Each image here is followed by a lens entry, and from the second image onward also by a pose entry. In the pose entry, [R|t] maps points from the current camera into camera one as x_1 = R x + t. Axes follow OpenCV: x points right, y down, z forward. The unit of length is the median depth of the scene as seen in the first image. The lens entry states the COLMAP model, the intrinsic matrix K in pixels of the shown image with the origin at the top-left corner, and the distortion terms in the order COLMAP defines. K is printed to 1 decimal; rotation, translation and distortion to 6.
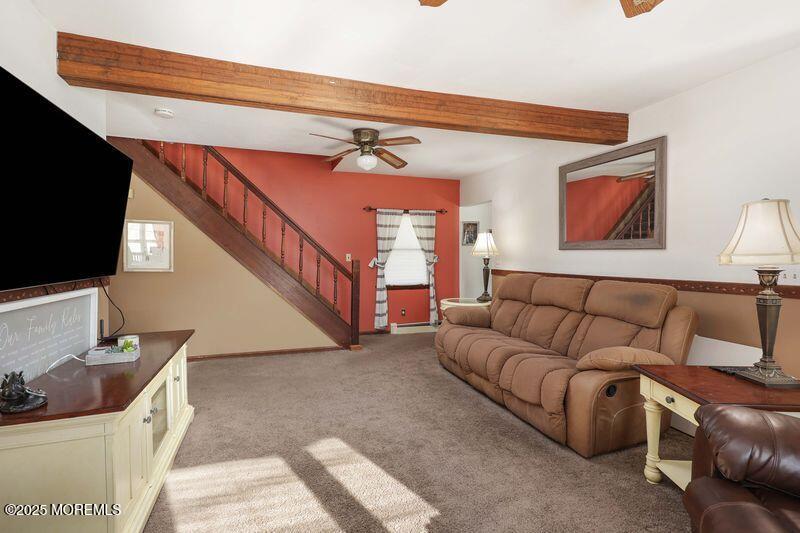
lens RADIAL K [[385.6, 0, 397.1], [0, 385.6, 263.7], [0, 0, 1]] dist [0.005170, 0.000740]
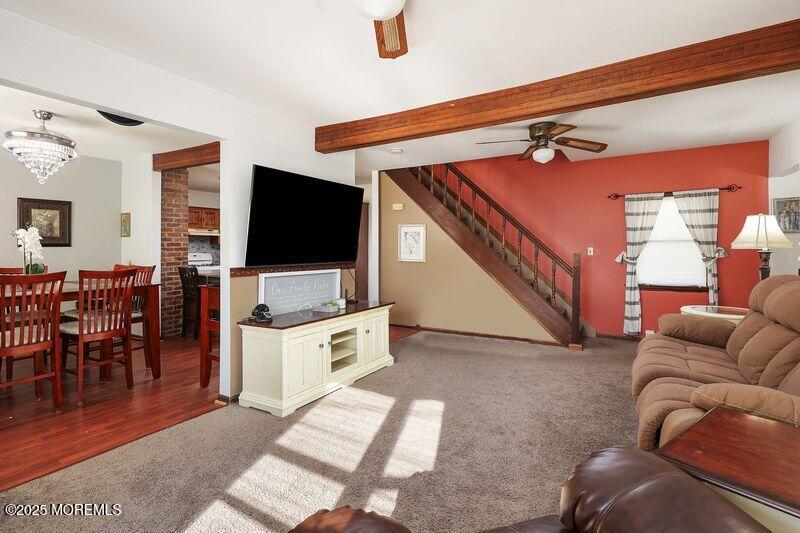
lens RADIAL K [[385.6, 0, 397.8], [0, 385.6, 245.0], [0, 0, 1]] dist [0.005170, 0.000740]
pose [[0.652617, -0.014791, -0.757544, 0.271963], [-0.011858, 0.999488, -0.029730, 0.002088], [0.757595, 0.028385, 0.652107, 0.043671]]
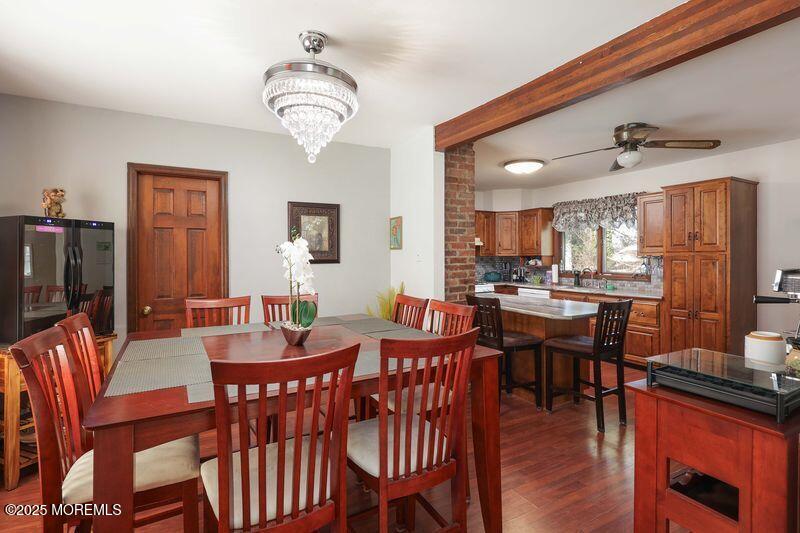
lens RADIAL K [[396.7, 0, 400.2], [0, 396.7, 258.5], [0, 0, 1]] dist [0.003880, 0.000258]
pose [[0.193012, -0.003225, -0.981191, -0.139582], [-0.021755, 0.999735, -0.007566, -0.015181], [0.980955, 0.022806, 0.192890, 0.026521]]
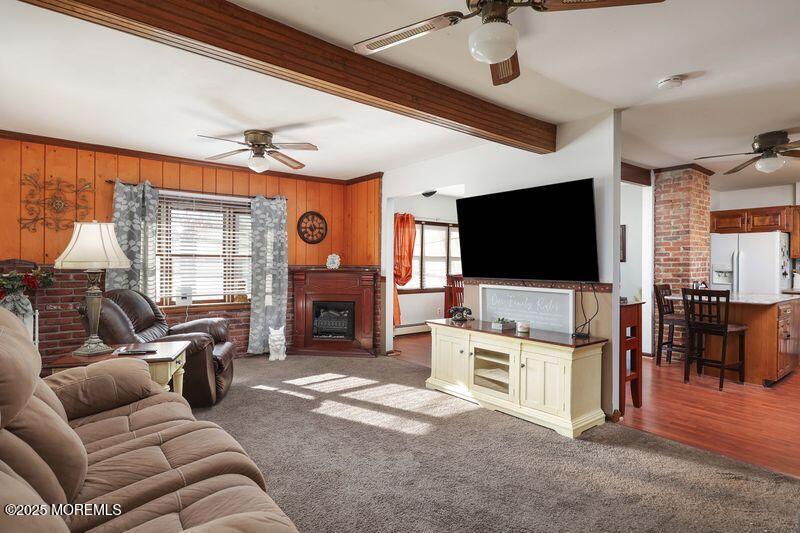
lens RADIAL K [[424.3, 0, 396.4], [0, 424.3, 262.1], [0, 0, 1]] dist [-0.000055, 0.000529]
pose [[-0.938798, -0.012116, -0.344255, 0.124863], [-0.020030, 0.999610, 0.019441, -0.019430], [0.343885, 0.025147, -0.938675, 0.852455]]
